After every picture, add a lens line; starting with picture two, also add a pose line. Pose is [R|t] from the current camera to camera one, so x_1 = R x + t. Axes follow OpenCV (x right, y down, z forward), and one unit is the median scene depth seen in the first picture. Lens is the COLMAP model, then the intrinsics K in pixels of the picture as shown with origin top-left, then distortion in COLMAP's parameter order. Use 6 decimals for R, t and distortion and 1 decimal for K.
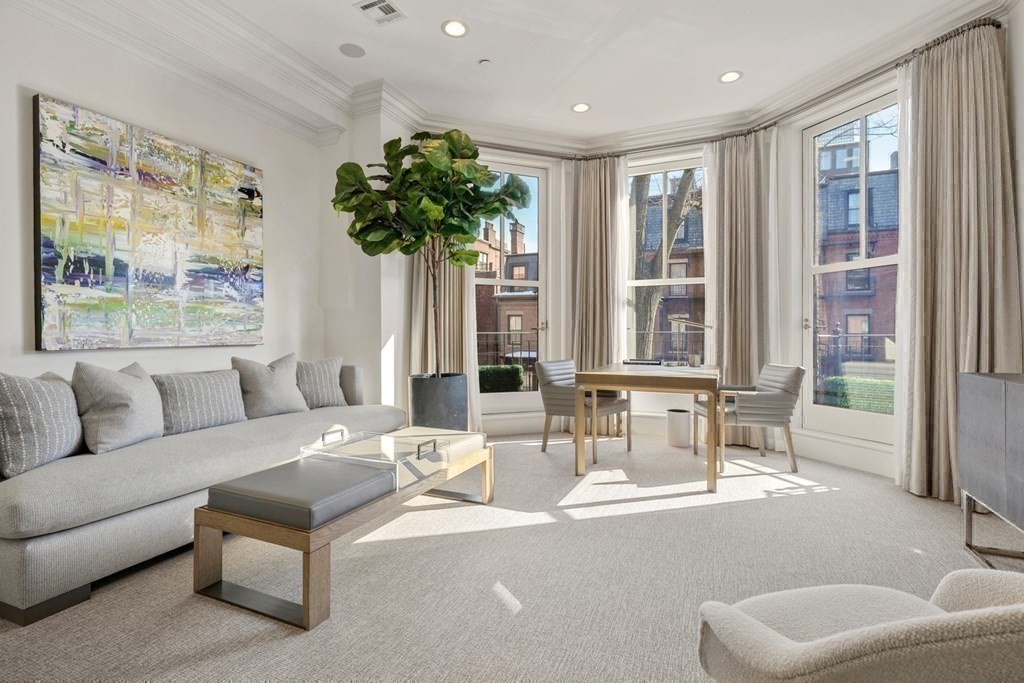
lens RADIAL K [[485.4, 0, 504.5], [0, 485.4, 334.8], [0, 0, 1]] dist [-0.001406, 0.000229]
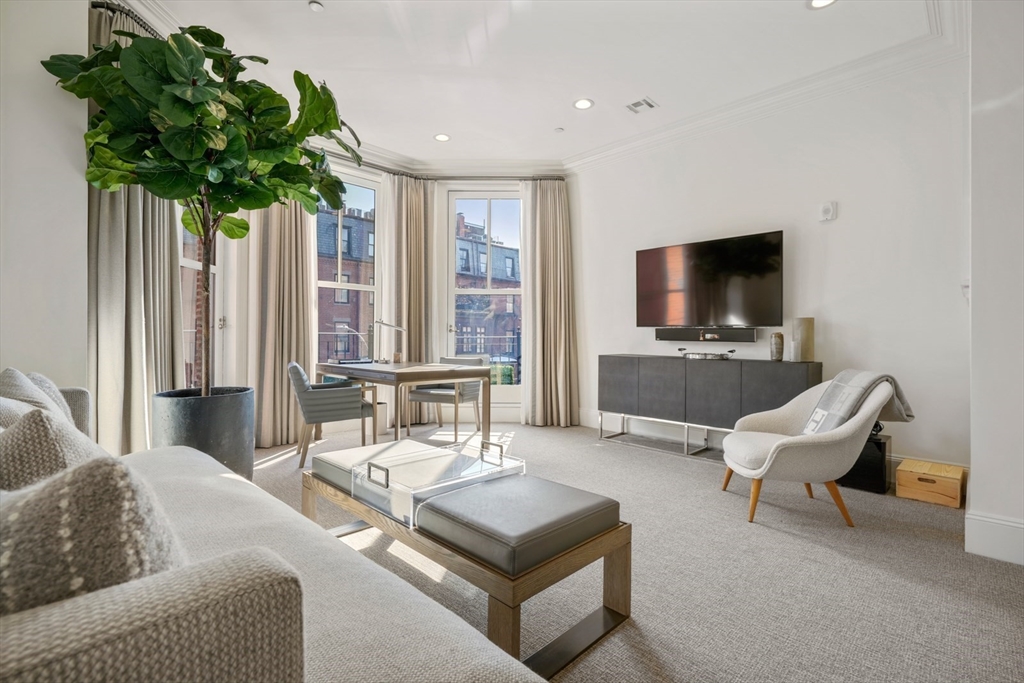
lens RADIAL K [[463.2, 0, 509.1], [0, 463.2, 334.4], [0, 0, 1]] dist [0.001416, -0.000984]
pose [[0.359617, 0.011619, 0.933028, -0.620754], [-0.005863, 0.999931, -0.010193, 0.007384], [-0.933081, -0.001805, 0.359660, 0.383671]]
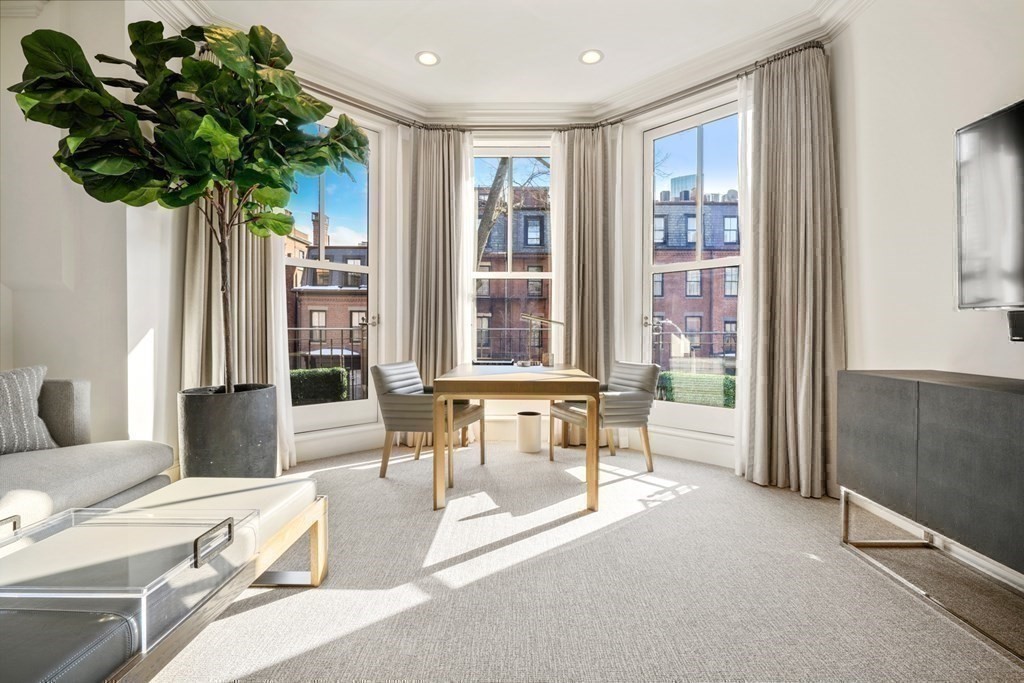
lens RADIAL K [[463.2, 0, 512.3], [0, 463.2, 336.5], [0, 0, 1]] dist [0.001416, -0.000984]
pose [[0.911907, -0.000023, 0.410397, -0.041638], [-0.004218, 0.999947, 0.009429, 0.000671], [-0.410375, -0.010330, 0.911858, 0.239077]]
